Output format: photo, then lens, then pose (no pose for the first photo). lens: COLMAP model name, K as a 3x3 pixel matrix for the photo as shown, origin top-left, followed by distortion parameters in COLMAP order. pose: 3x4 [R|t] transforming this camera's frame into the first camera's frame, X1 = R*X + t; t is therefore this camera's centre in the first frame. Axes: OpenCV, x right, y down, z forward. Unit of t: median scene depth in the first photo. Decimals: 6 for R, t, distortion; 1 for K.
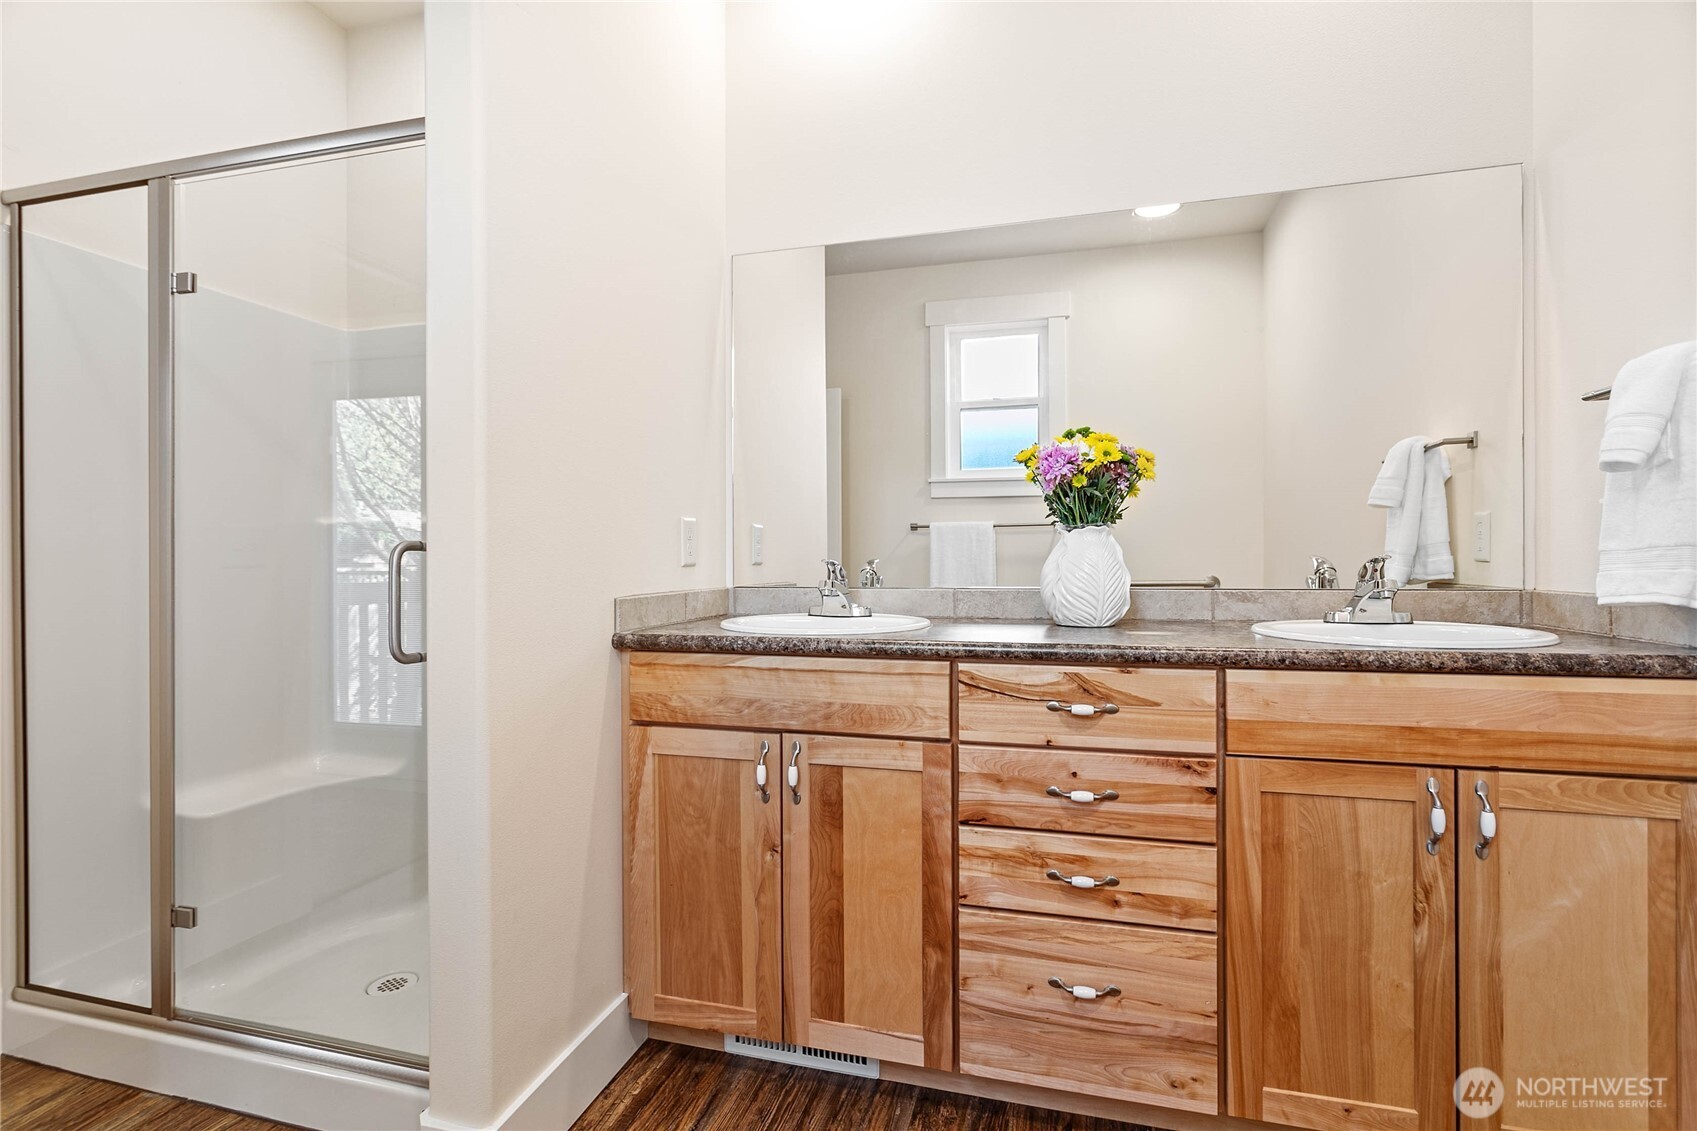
lens RADIAL K [[803.2, 0, 847.2], [0, 803.2, 553.7], [0, 0, 1]] dist [-0.000128, 0.001383]
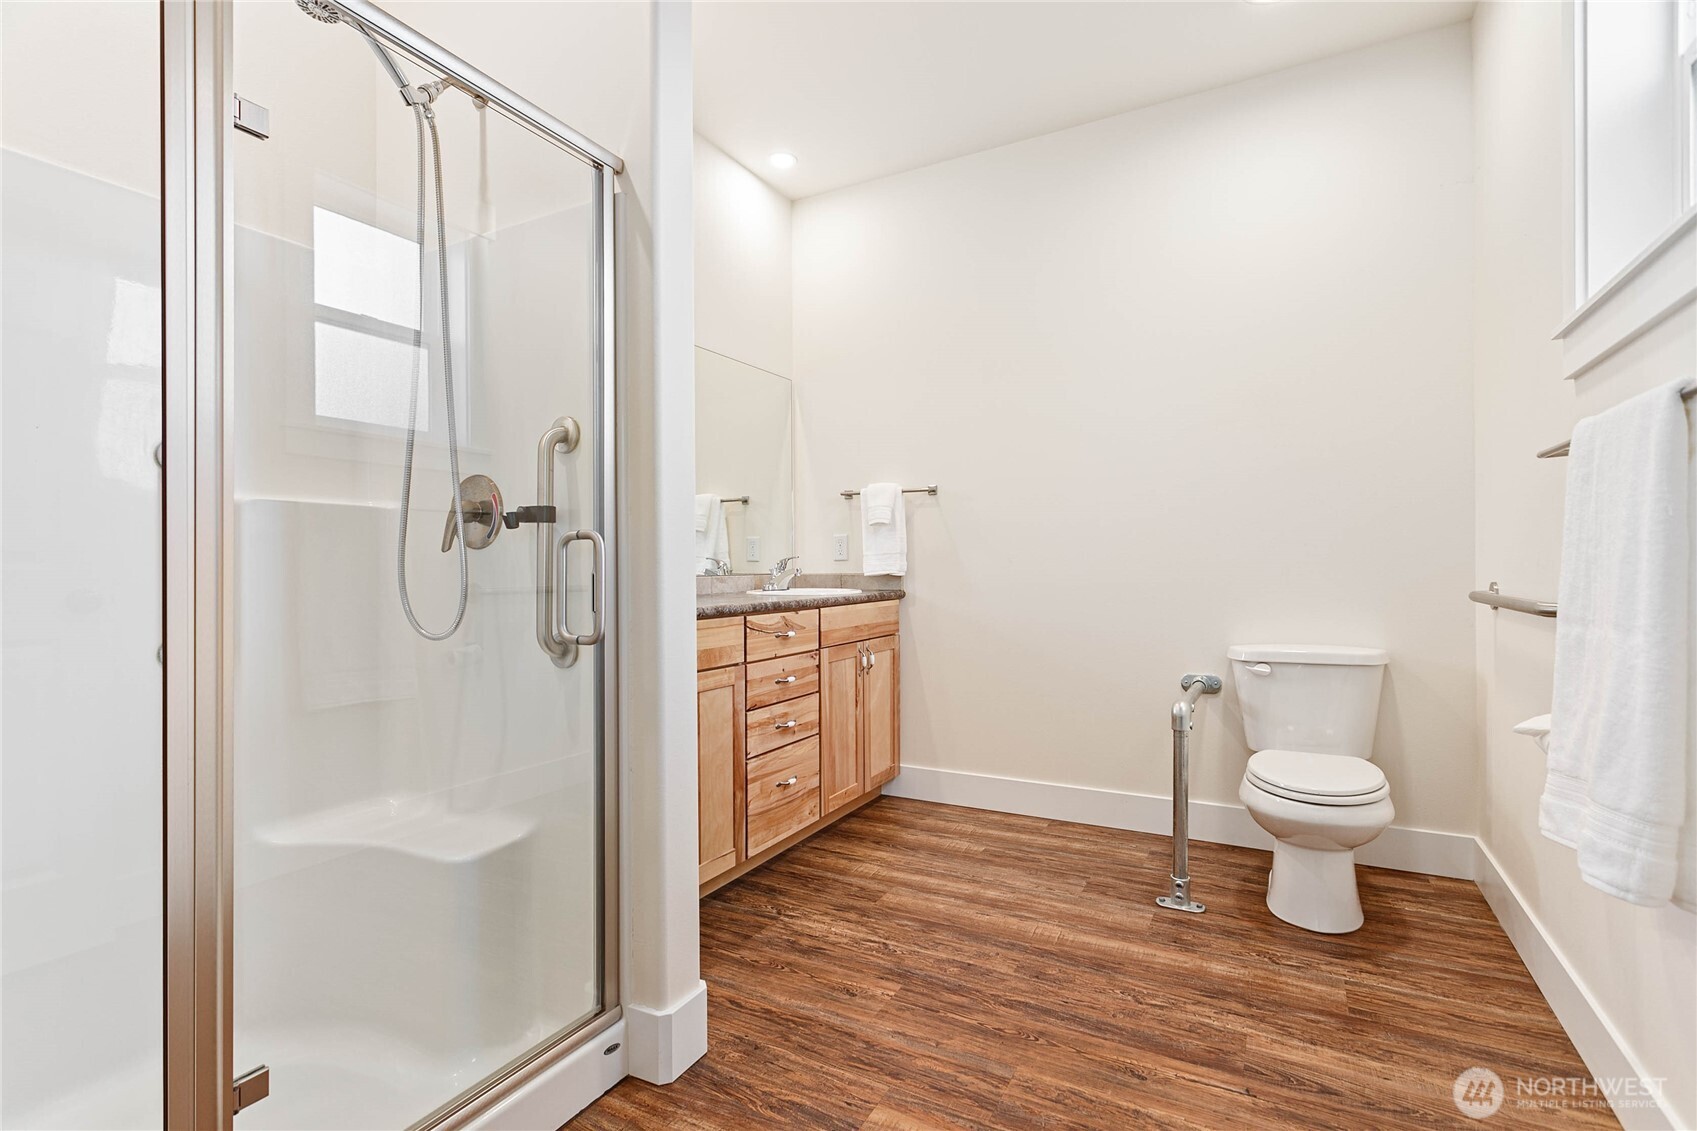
lens RADIAL K [[803.2, 0, 850.9], [0, 803.2, 567.9], [0, 0, 1]] dist [-0.000128, 0.001383]
pose [[0.224876, 0.001058, 0.974387, -1.470452], [0.002268, 0.999996, -0.001609, 0.038593], [-0.974385, 0.002571, 0.224873, 0.411854]]
